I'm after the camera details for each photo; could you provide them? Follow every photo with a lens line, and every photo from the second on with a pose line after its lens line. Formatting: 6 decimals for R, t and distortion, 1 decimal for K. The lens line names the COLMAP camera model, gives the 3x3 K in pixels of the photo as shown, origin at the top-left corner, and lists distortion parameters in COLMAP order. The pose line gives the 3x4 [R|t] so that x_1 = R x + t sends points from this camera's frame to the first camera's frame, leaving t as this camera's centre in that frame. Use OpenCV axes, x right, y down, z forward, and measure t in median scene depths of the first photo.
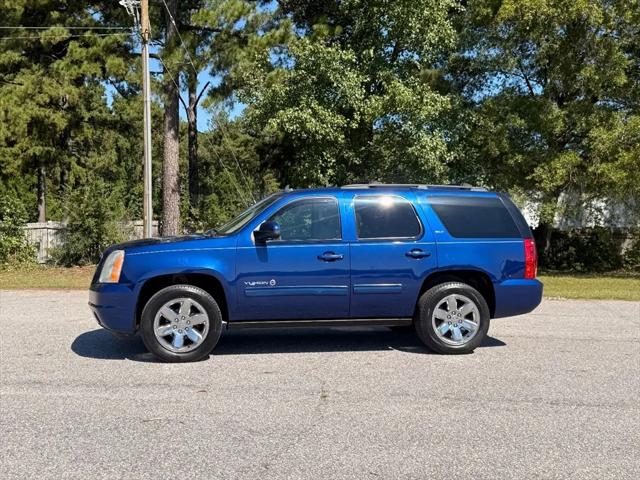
lens RADIAL K [[727.2, 0, 322.2], [0, 727.2, 240.6], [0, 0, 1]] dist [0.210532, -0.477475]
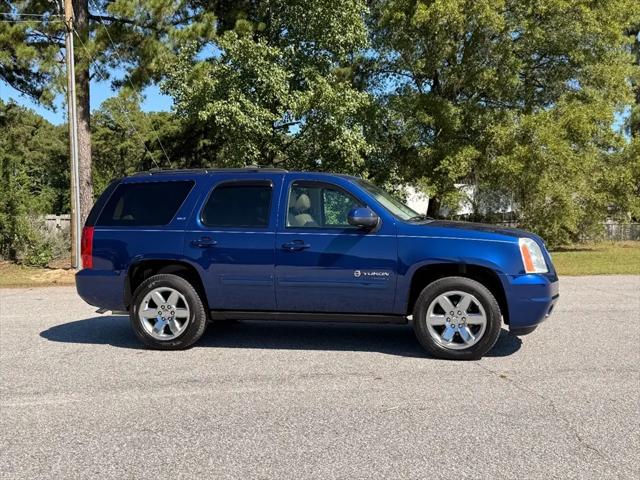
lens RADIAL K [[682.4, 0, 324.8], [0, 682.4, 241.4], [0, 0, 1]] dist [0.192279, -0.429630]
pose [[0.975650, -0.027105, 0.217654, -0.113499], [0.023802, 0.999559, 0.017783, 0.000476], [-0.218040, -0.012169, 0.975864, 0.030146]]
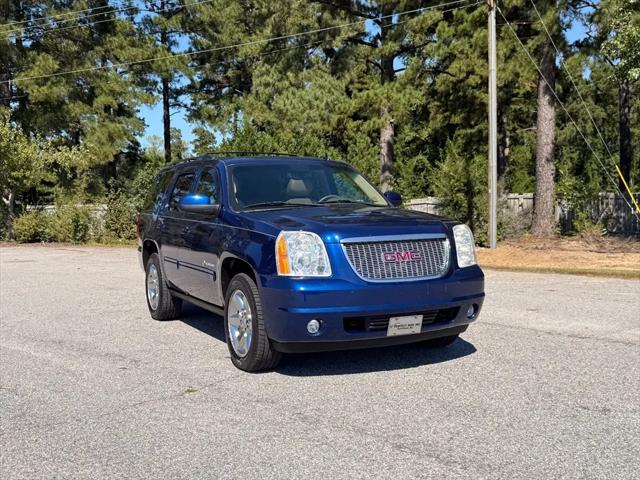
lens RADIAL K [[704.9, 0, 319.4], [0, 704.9, 240.5], [0, 0, 1]] dist [0.211797, -0.470944]
pose [[0.783305, 0.010658, -0.621546, 0.166238], [0.012162, 0.999399, 0.032463, 0.001675], [0.621519, -0.032988, 0.782705, 0.109430]]
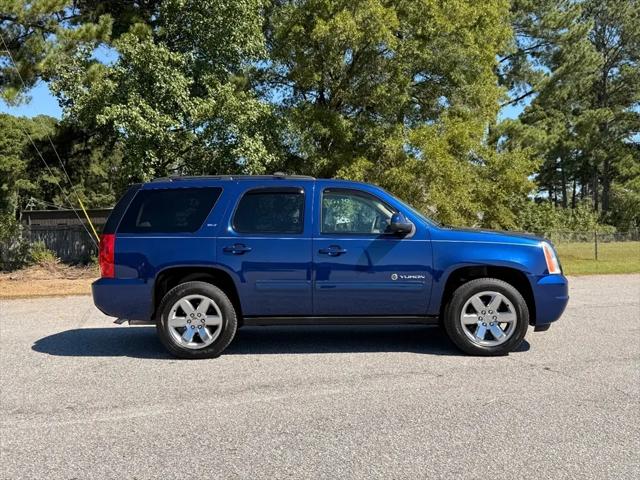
lens RADIAL K [[682.1, 0, 318.6], [0, 682.1, 237.2], [0, 0, 1]] dist [0.195251, -0.475311]
pose [[0.908526, -0.028780, 0.416835, -0.190273], [0.029849, 0.999547, 0.003955, -0.000156], [-0.416760, 0.008848, 0.908973, 0.048025]]
